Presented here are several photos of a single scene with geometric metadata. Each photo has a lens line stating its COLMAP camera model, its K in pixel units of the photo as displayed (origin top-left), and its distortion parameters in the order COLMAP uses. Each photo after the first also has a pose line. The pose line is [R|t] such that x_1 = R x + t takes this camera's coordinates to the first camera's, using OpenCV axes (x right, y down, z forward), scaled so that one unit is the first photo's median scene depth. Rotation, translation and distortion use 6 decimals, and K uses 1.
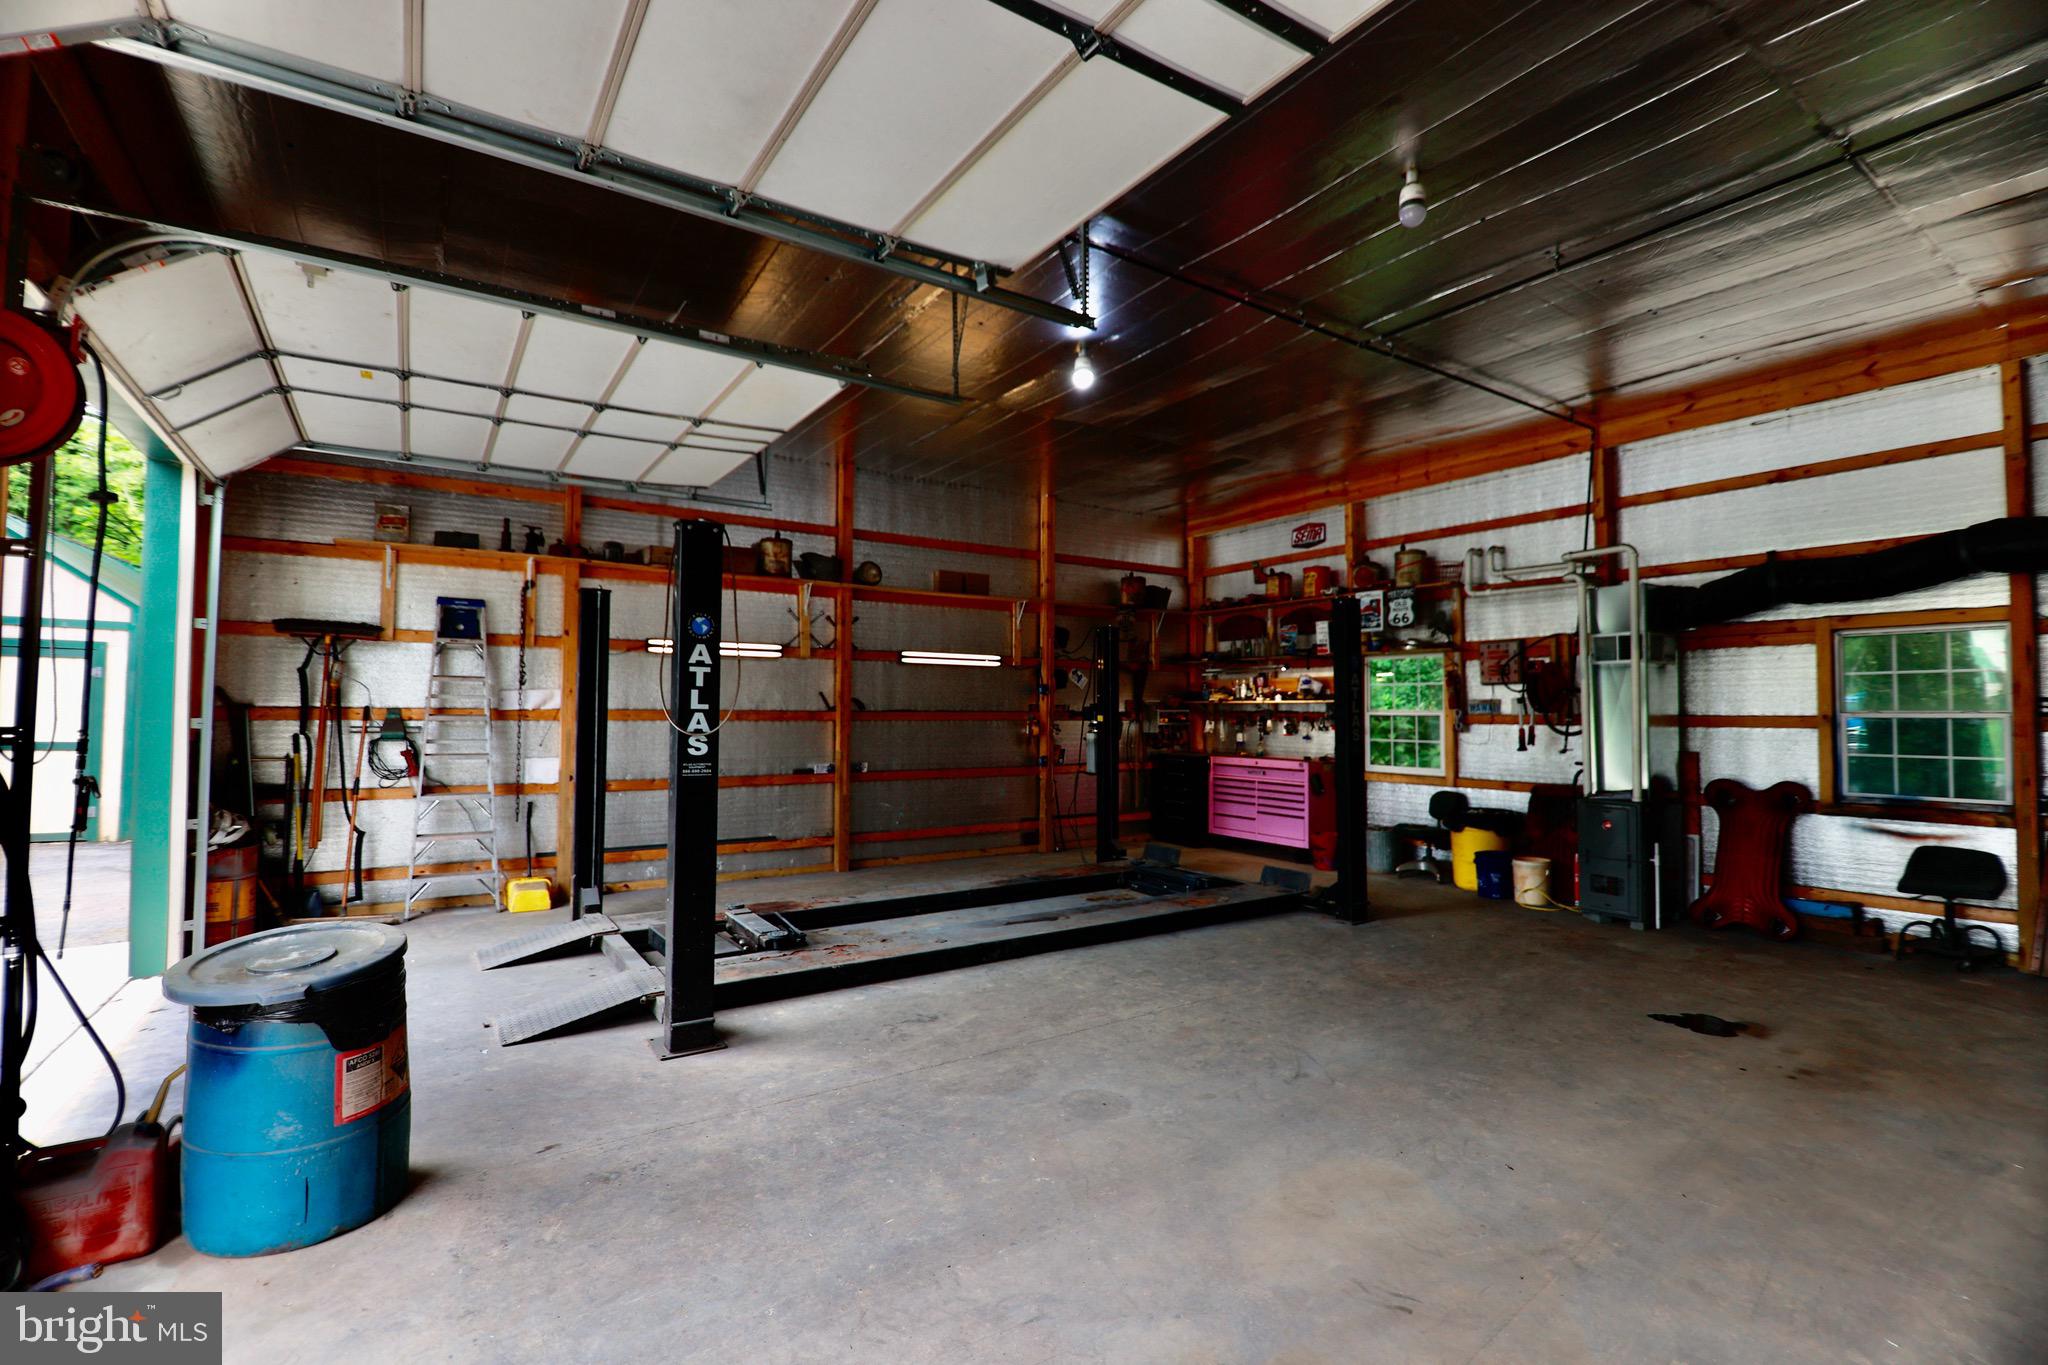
lens RADIAL K [[911.2, 0, 1019.2], [0, 911.2, 680.4], [0, 0, 1]] dist [-0.002595, -0.008894]
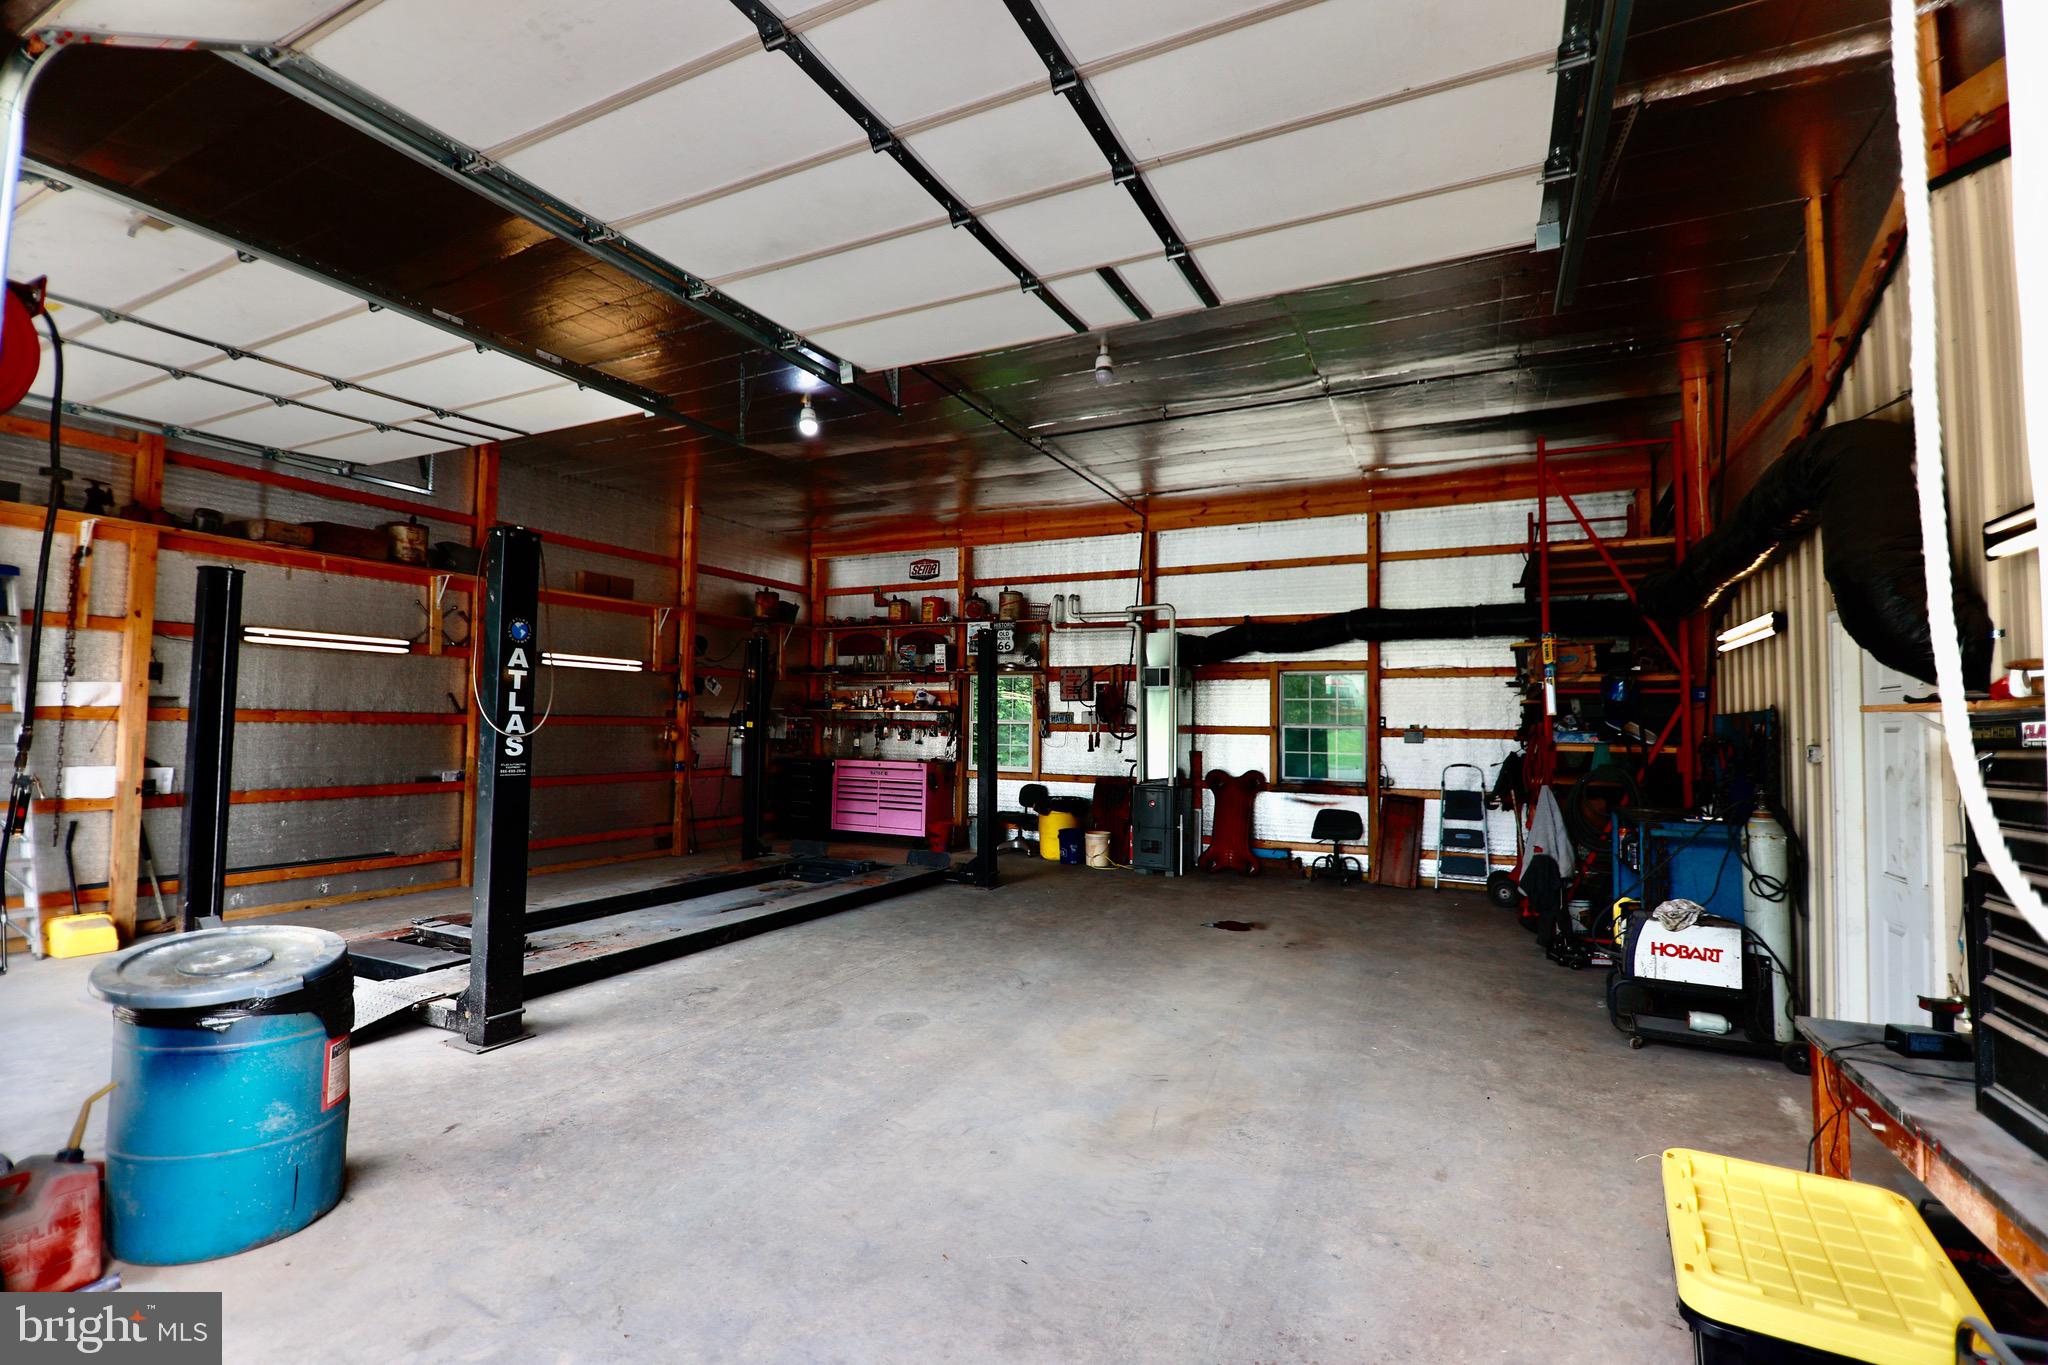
lens RADIAL K [[911.2, 0, 1019.2], [0, 911.2, 680.4], [0, 0, 1]] dist [-0.002595, -0.008894]
pose [[0.867077, 0.032659, 0.497102, -0.224455], [-0.028193, 0.999467, -0.016489, -0.001431], [-0.497375, 0.000283, 0.867536, -0.108733]]
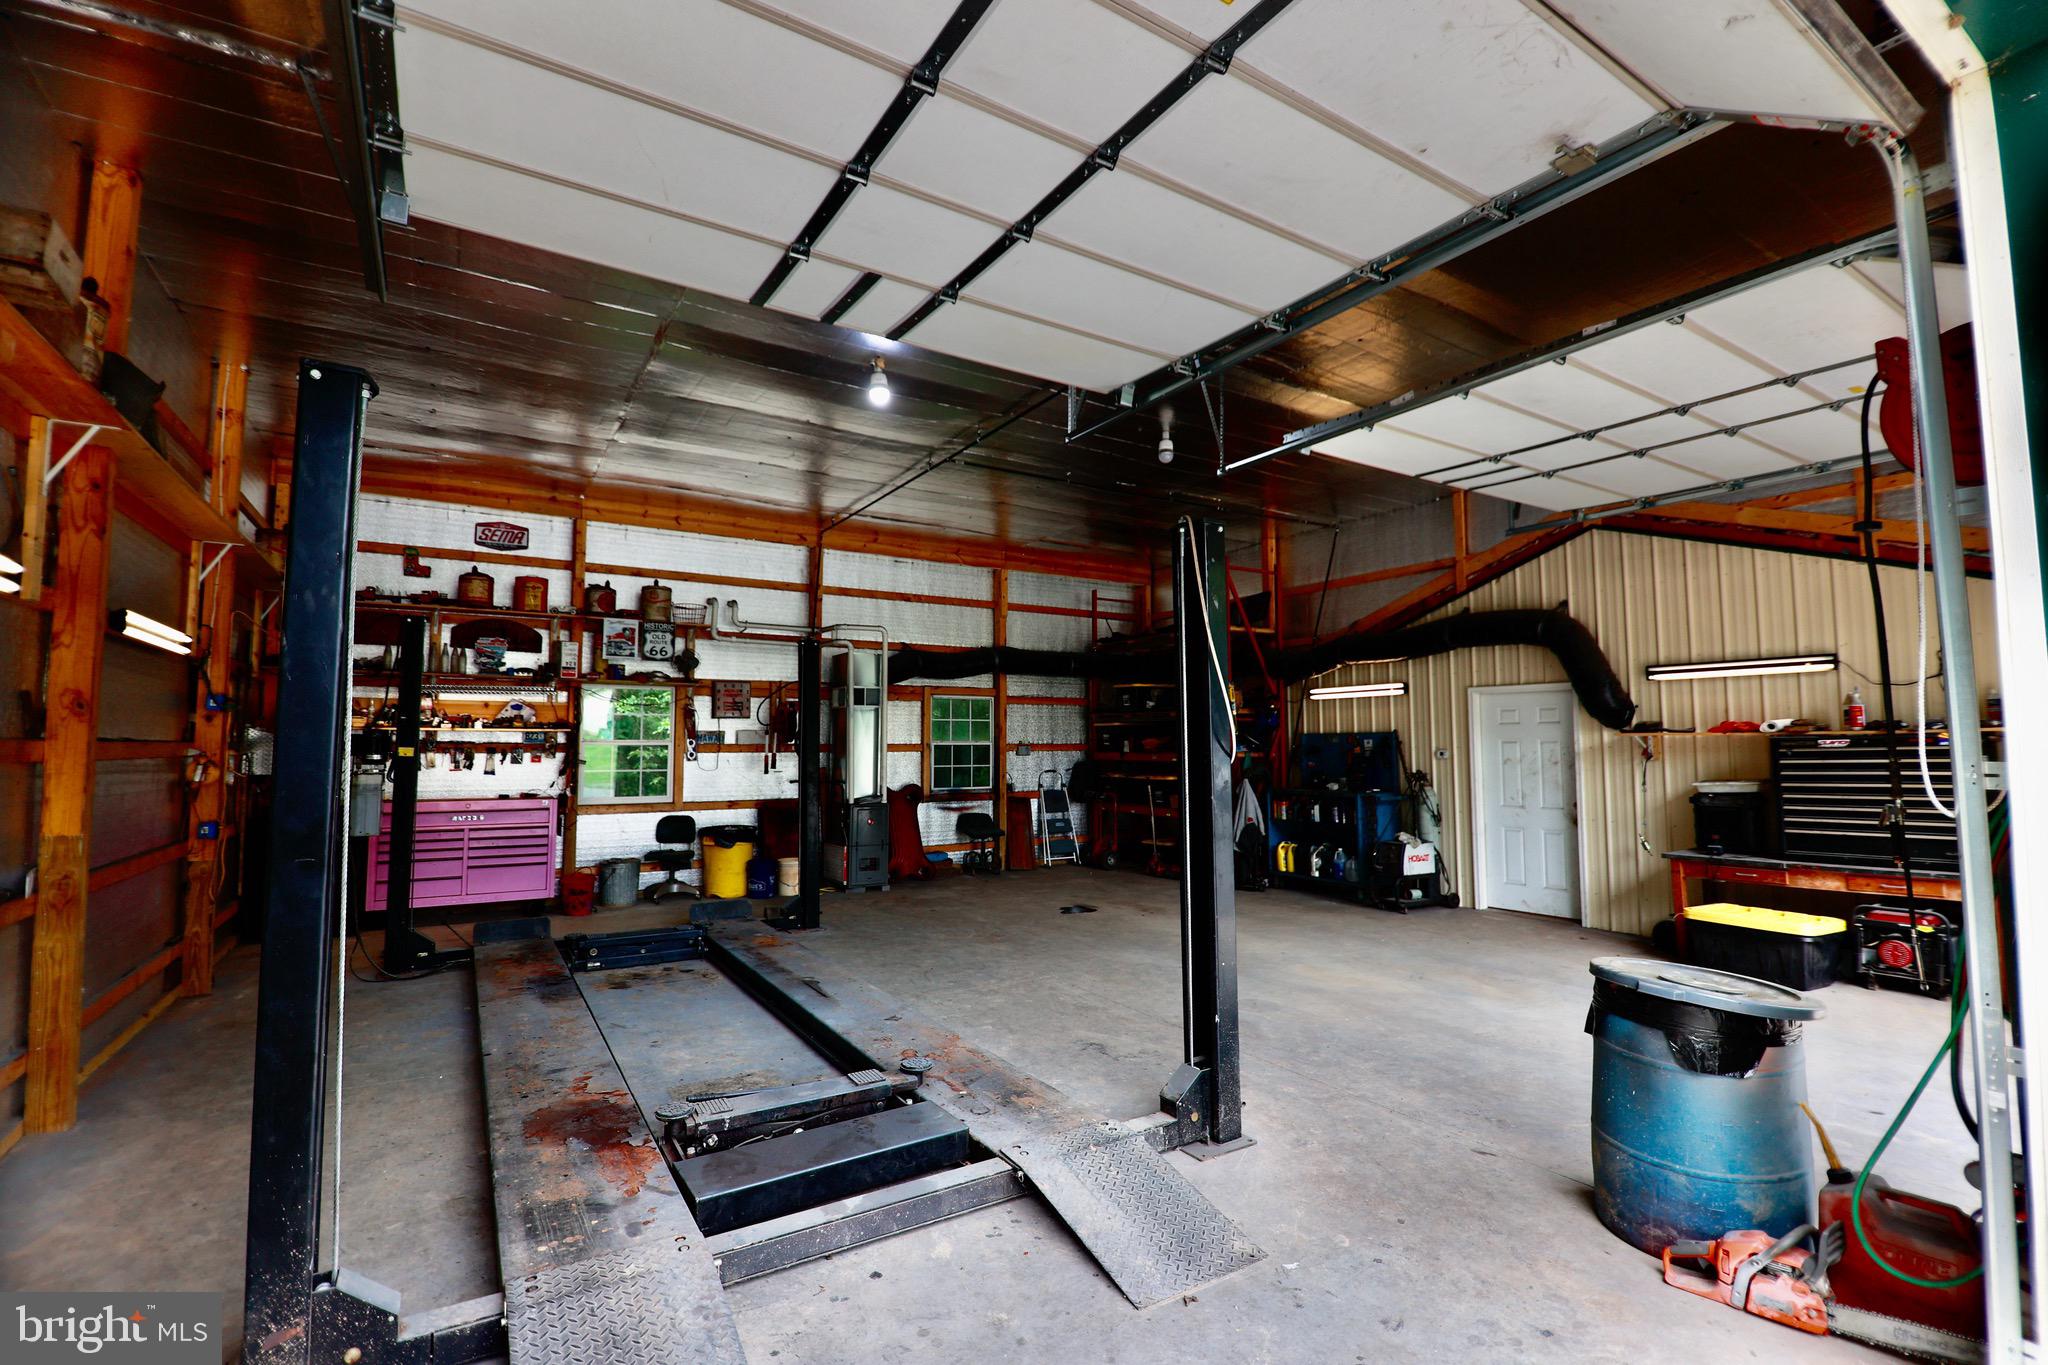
lens RADIAL K [[911.2, 0, 1019.2], [0, 911.2, 680.4], [0, 0, 1]] dist [-0.002595, -0.008894]
pose [[0.031222, 0.066754, 0.997281, -0.751744], [-0.033636, 0.997272, -0.065700, 0.024020], [-0.998946, -0.031493, 0.033382, 0.702600]]
